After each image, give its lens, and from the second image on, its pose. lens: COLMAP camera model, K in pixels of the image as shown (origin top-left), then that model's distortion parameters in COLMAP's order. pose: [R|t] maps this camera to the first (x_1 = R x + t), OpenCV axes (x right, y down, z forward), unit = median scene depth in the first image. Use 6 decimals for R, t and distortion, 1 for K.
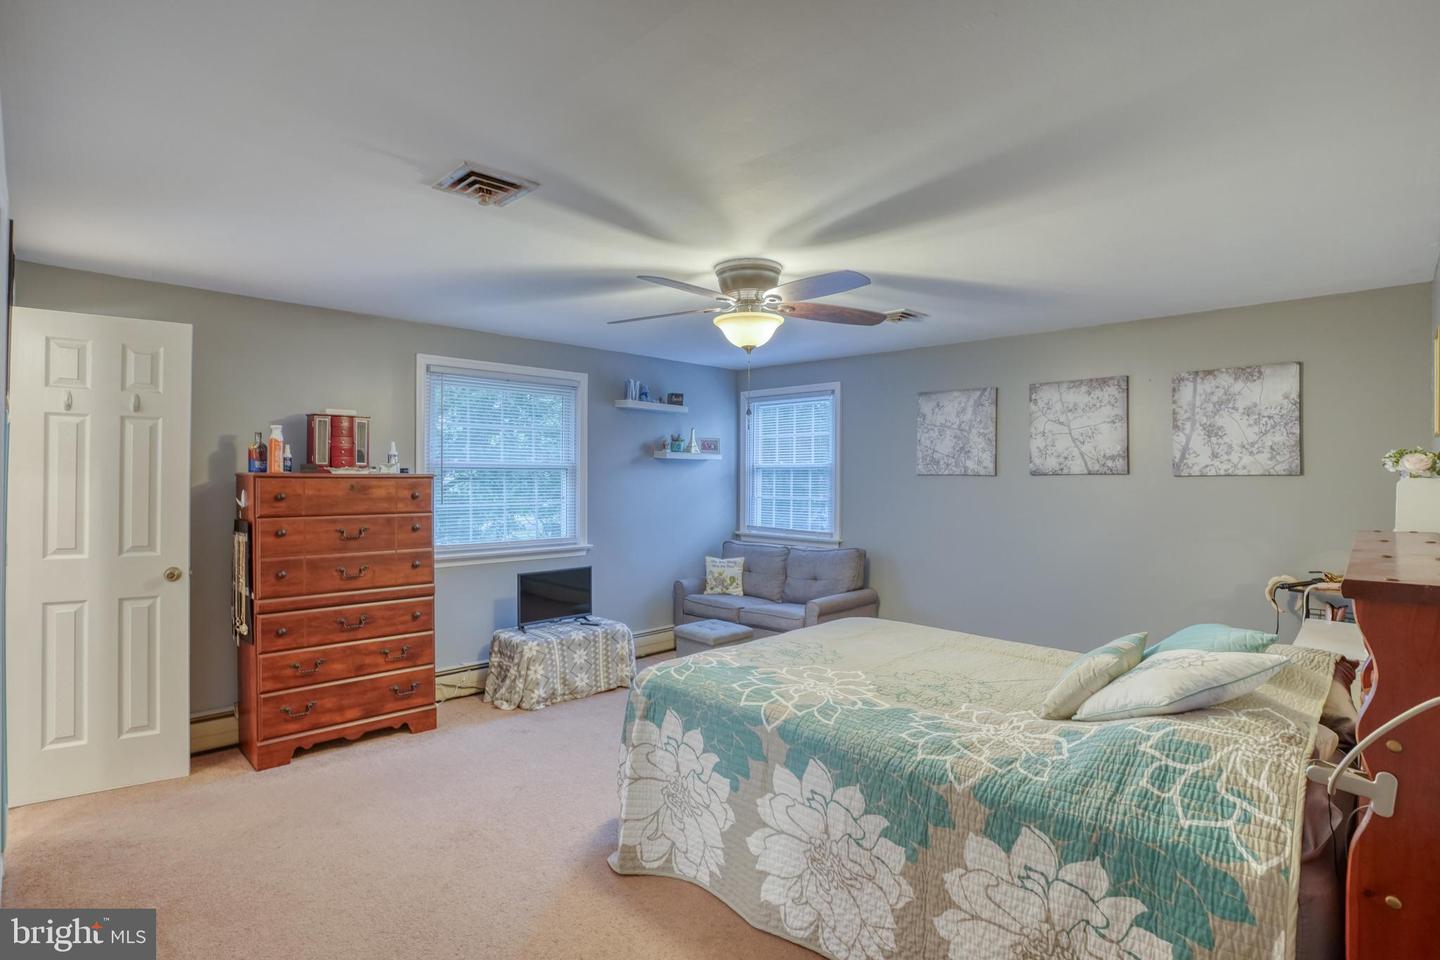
lens RADIAL K [[710.5, 0, 708.5], [0, 710.5, 475.5], [0, 0, 1]] dist [-0.066363, 0.024654]
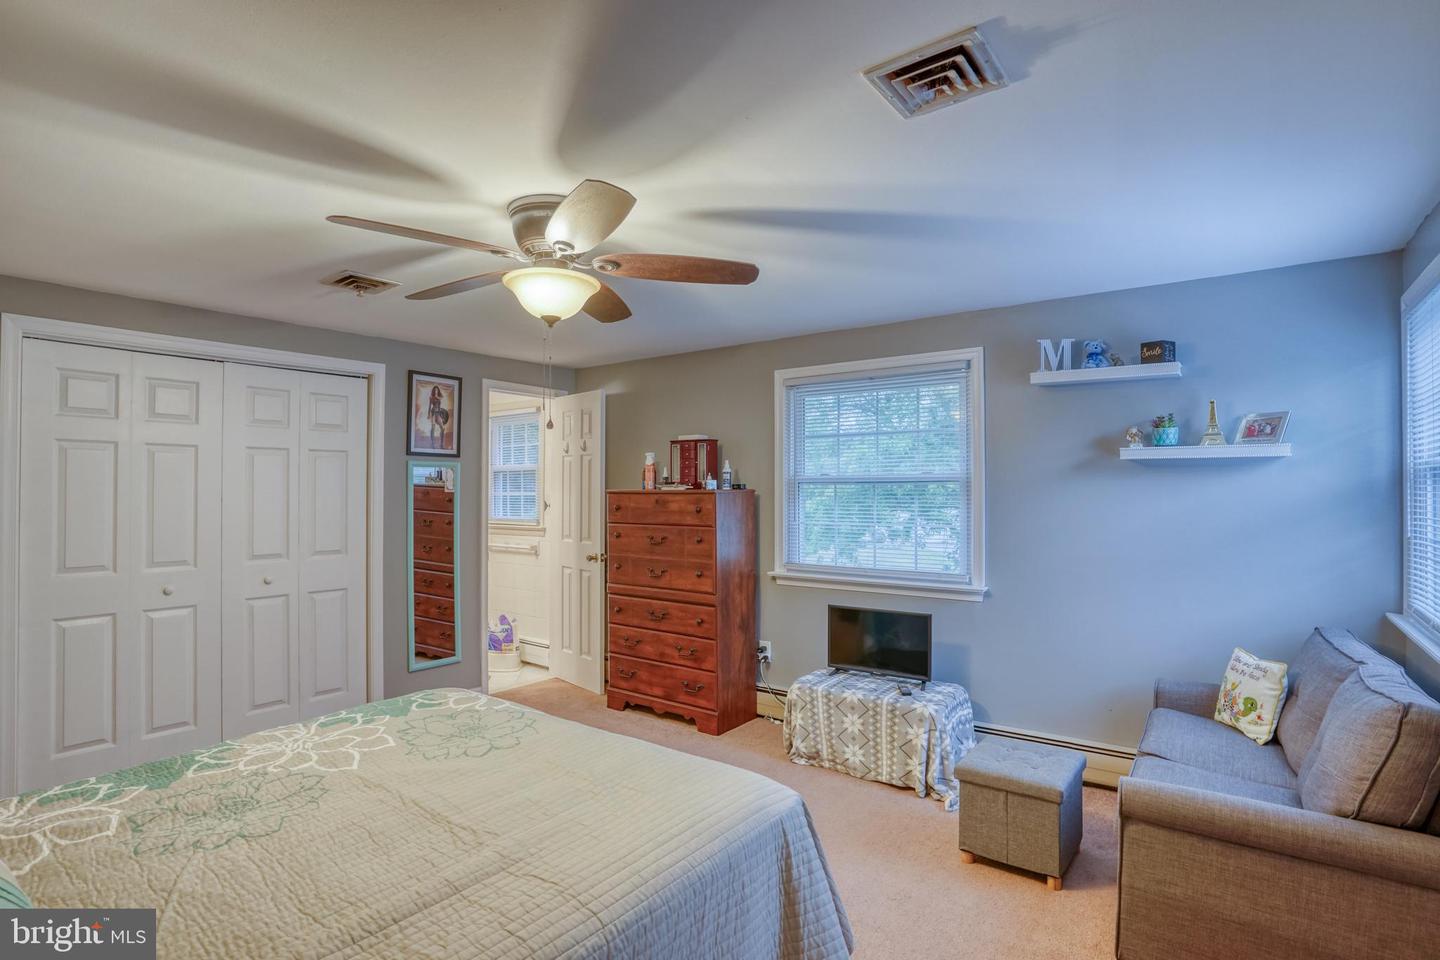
lens RADIAL K [[710.5, 0, 714.9], [0, 710.5, 476.7], [0, 0, 1]] dist [-0.066363, 0.024654]
pose [[0.149901, -0.020487, -0.988489, 0.697815], [0.006055, 0.999786, -0.019803, -0.000677], [0.988682, -0.003017, 0.149993, 0.904436]]
